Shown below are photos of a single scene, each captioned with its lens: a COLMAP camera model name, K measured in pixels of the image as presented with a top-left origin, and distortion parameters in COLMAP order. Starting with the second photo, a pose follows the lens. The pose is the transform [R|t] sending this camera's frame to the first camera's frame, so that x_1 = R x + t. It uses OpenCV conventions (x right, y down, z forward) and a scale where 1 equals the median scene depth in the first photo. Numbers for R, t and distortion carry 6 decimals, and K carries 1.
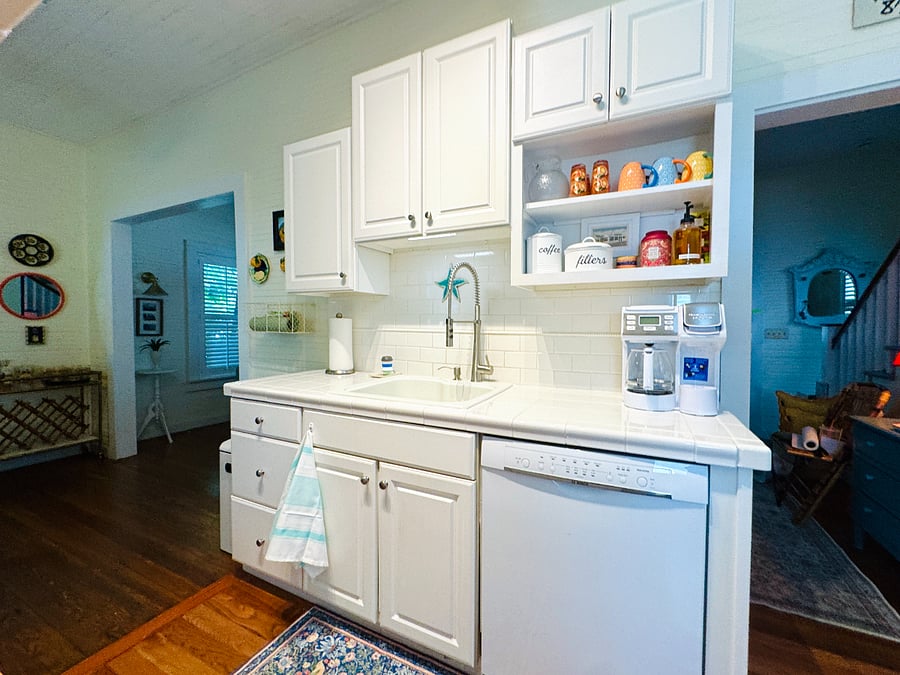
lens RADIAL K [[378.2, 0, 450.0], [0, 378.2, 337.5], [0, 0, 1]] dist [-0.011909, -0.000027]
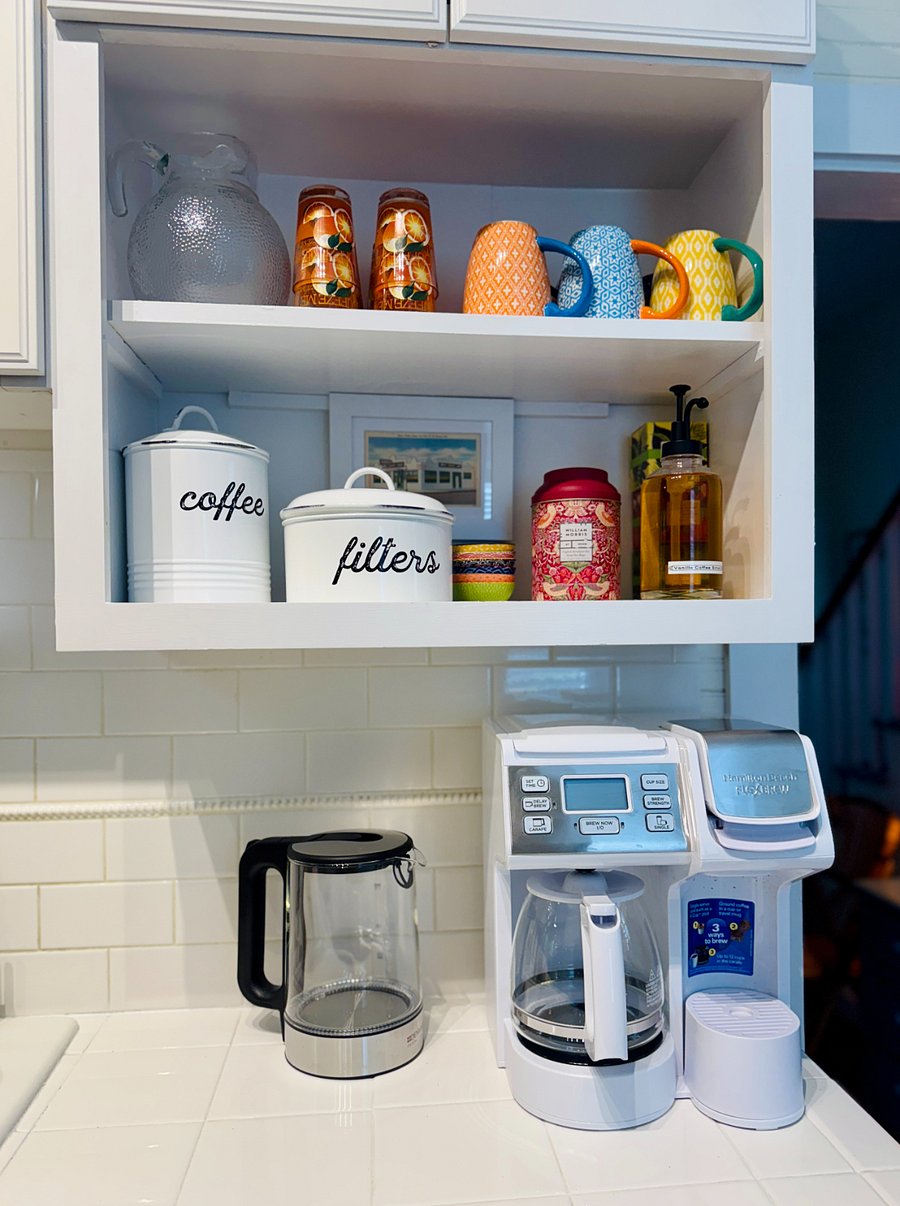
lens RADIAL K [[851.3, 0, 450.0], [0, 851.3, 603.0], [0, 0, 1]] dist [-0.003184, -0.001227]
pose [[0.841655, -0.015955, 0.539779, 0.090346], [0.025580, 0.999619, -0.010340, -0.163178], [-0.539409, 0.022510, 0.841743, 0.469490]]
